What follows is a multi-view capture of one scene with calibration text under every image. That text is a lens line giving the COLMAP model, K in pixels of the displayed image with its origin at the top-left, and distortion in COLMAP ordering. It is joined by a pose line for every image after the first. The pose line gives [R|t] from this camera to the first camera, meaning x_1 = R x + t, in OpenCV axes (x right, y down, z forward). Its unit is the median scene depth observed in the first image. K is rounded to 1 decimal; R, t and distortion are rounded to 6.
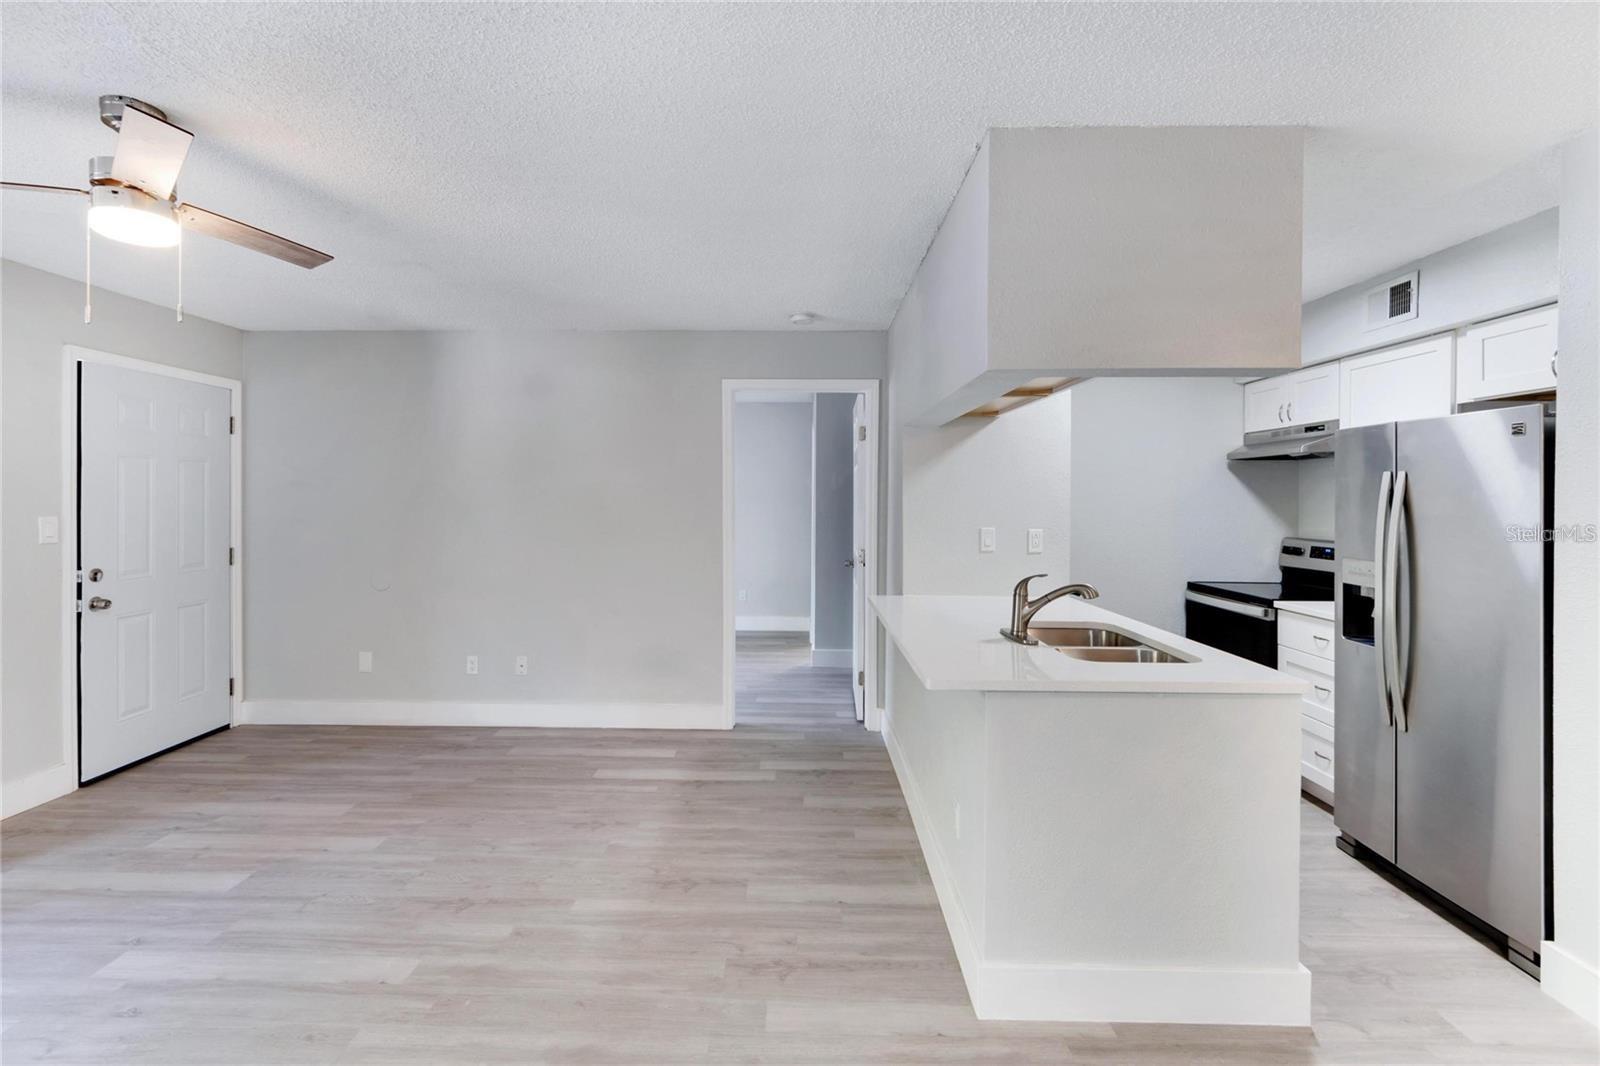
lens RADIAL K [[723.2, 0, 782.0], [0, 723.2, 499.6], [0, 0, 1]] dist [-0.002886, 0.000077]
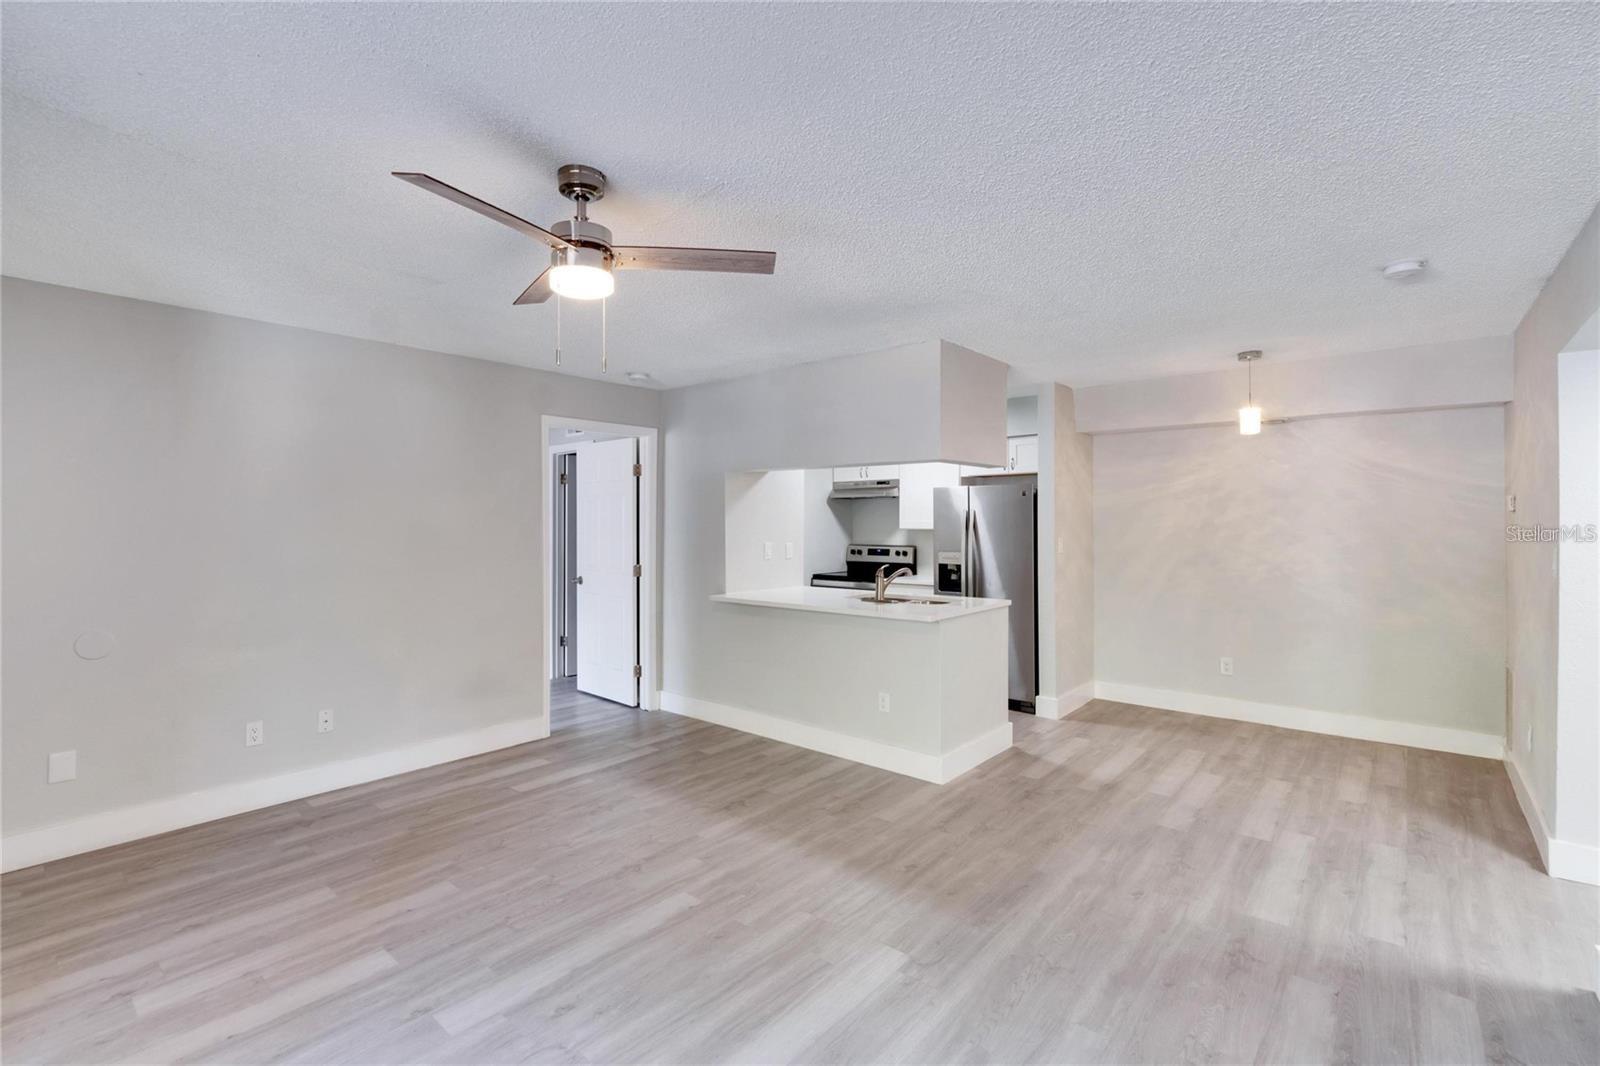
lens RADIAL K [[723.0, 0, 796.0], [0, 723.0, 518.1], [0, 0, 1]] dist [-0.002143, -0.000081]
pose [[0.631235, -0.001720, 0.775589, -1.016256], [0.006196, 0.999977, -0.002825, -0.008451], [-0.775567, 0.006589, 0.631231, 0.033816]]
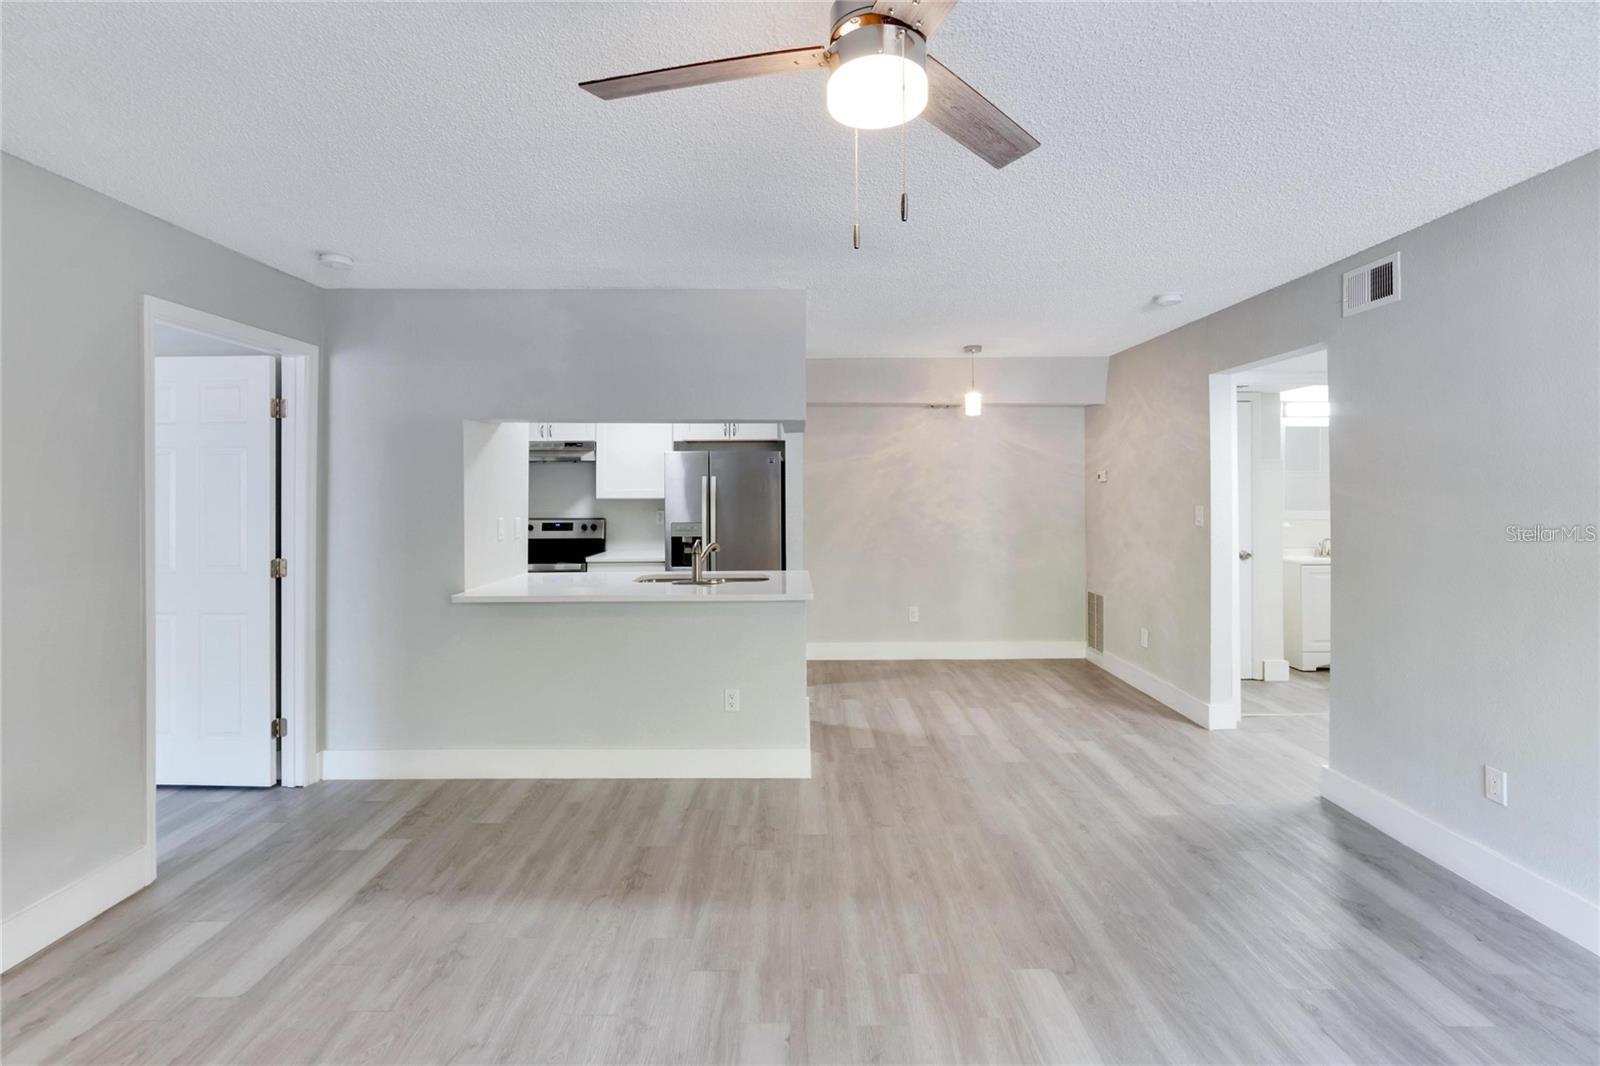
lens RADIAL K [[729.3, 0, 798.5], [0, 729.3, 484.7], [0, 0, 1]] dist [-0.001053, -0.000393]
pose [[-0.030549, 0.003522, 0.999527, -1.036384], [0.006585, 0.999973, -0.003322, -0.006637], [-0.999512, 0.006480, -0.030572, 0.721297]]
